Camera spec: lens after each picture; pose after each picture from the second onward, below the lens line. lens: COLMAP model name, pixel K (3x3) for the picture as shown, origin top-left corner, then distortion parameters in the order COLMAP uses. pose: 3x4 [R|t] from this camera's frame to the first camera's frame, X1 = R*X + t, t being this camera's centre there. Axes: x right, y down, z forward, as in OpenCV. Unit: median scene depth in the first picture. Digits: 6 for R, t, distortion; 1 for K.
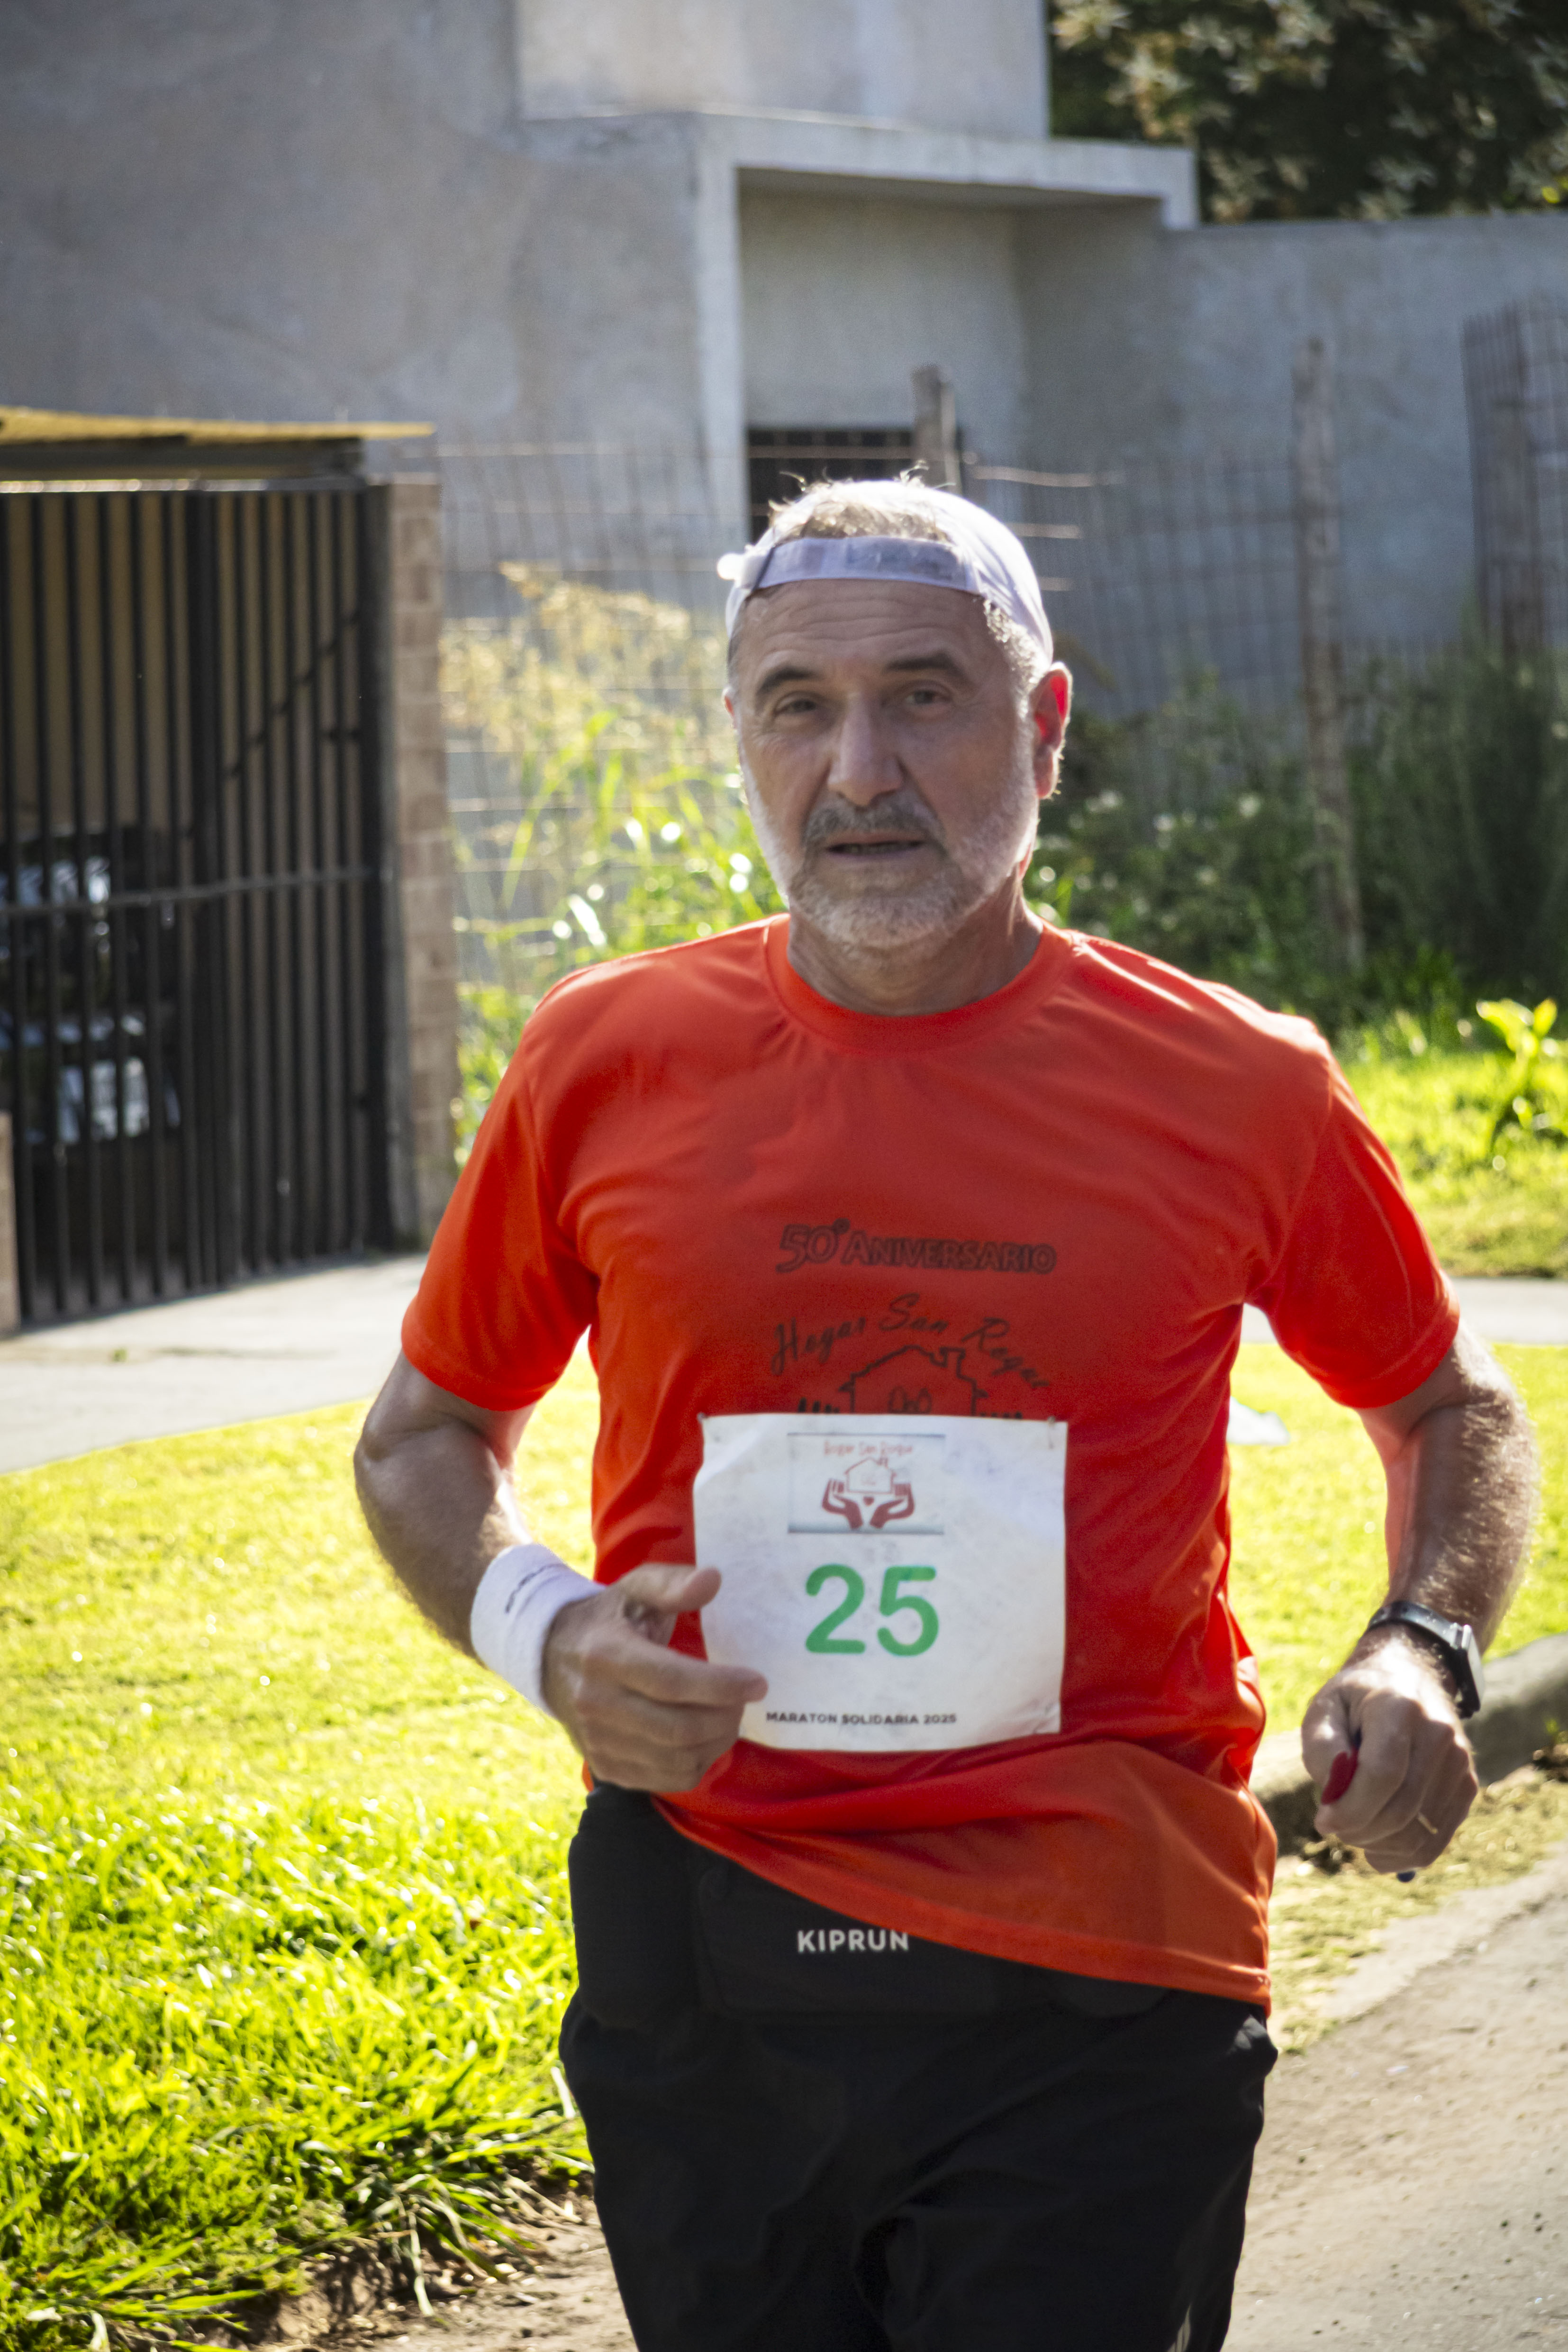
lens RADIAL K [[10121.7, 0, 784.0], [0, 10121.7, 1176.0], [0, 0, 1]] dist [-1.089844, 10.725565]
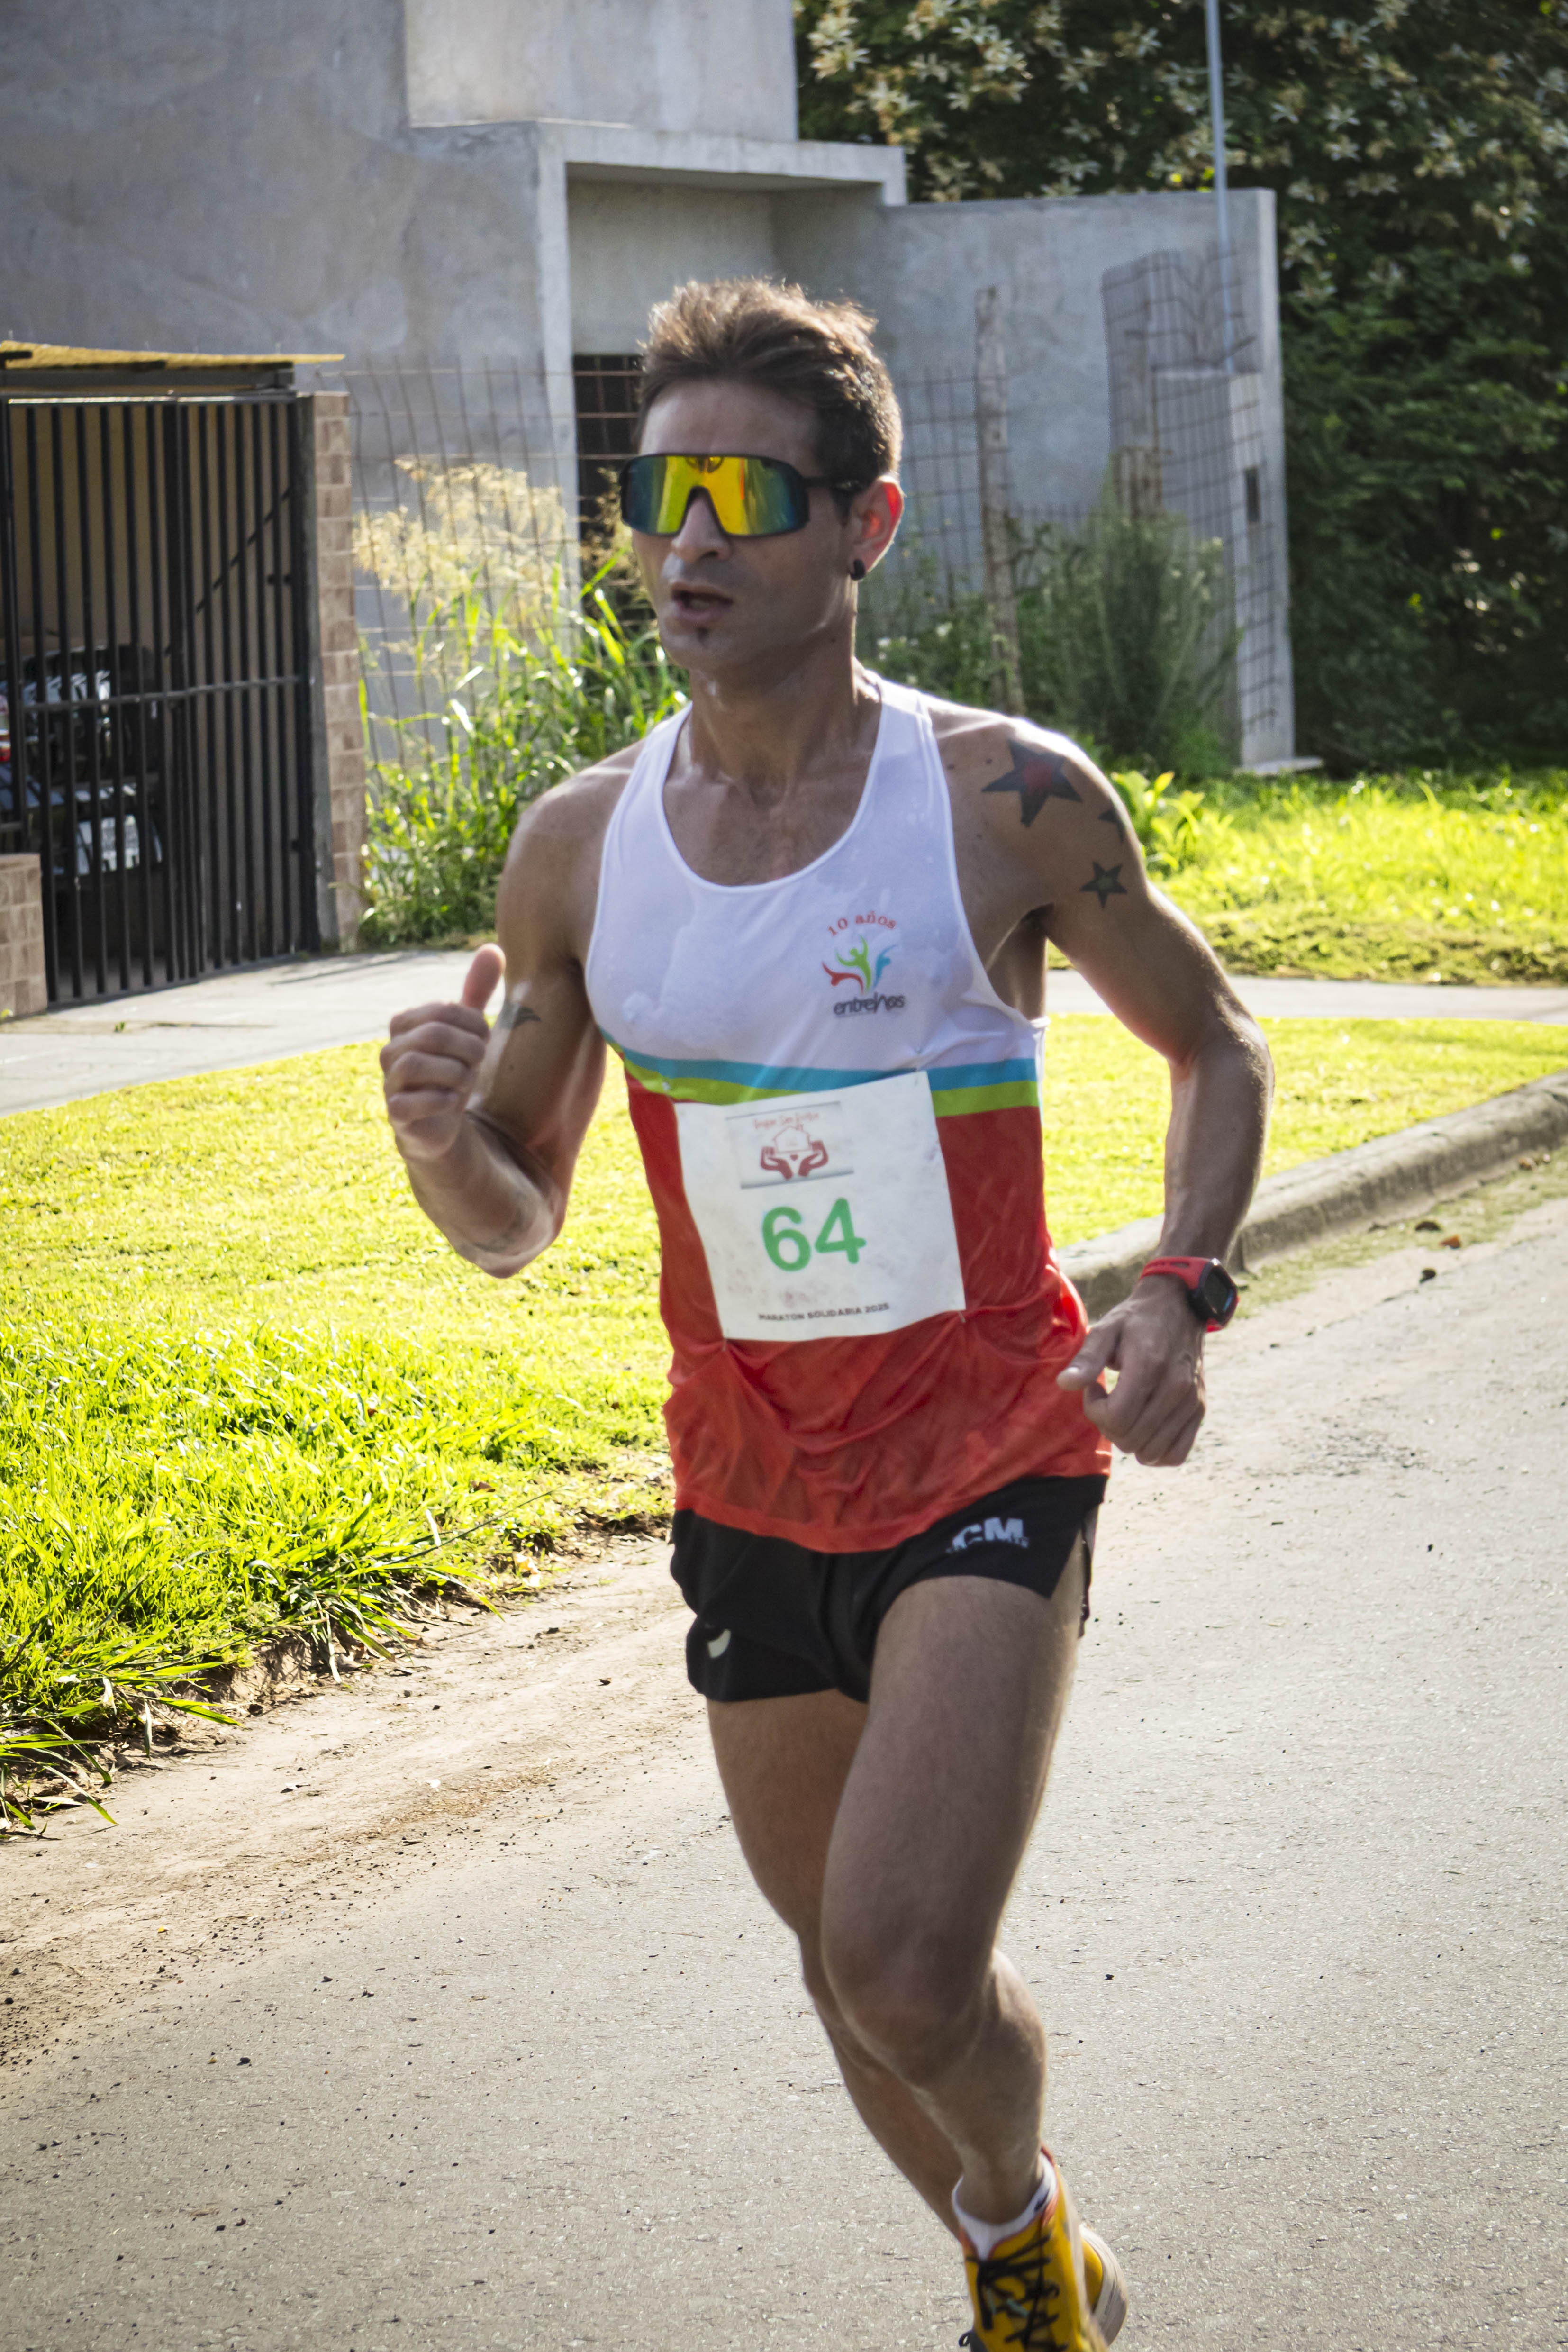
lens RADIAL K [[7939.8, 0, 784.0], [0, 7939.8, 1176.0], [0, 0, 1]] dist [-0.472979, 1.680043]
pose [[0.999826, -0.003568, 0.018328, 0.006028], [0.003007, 0.999528, 0.030576, 0.005946], [-0.018428, -0.030516, 0.999364, -0.102151]]
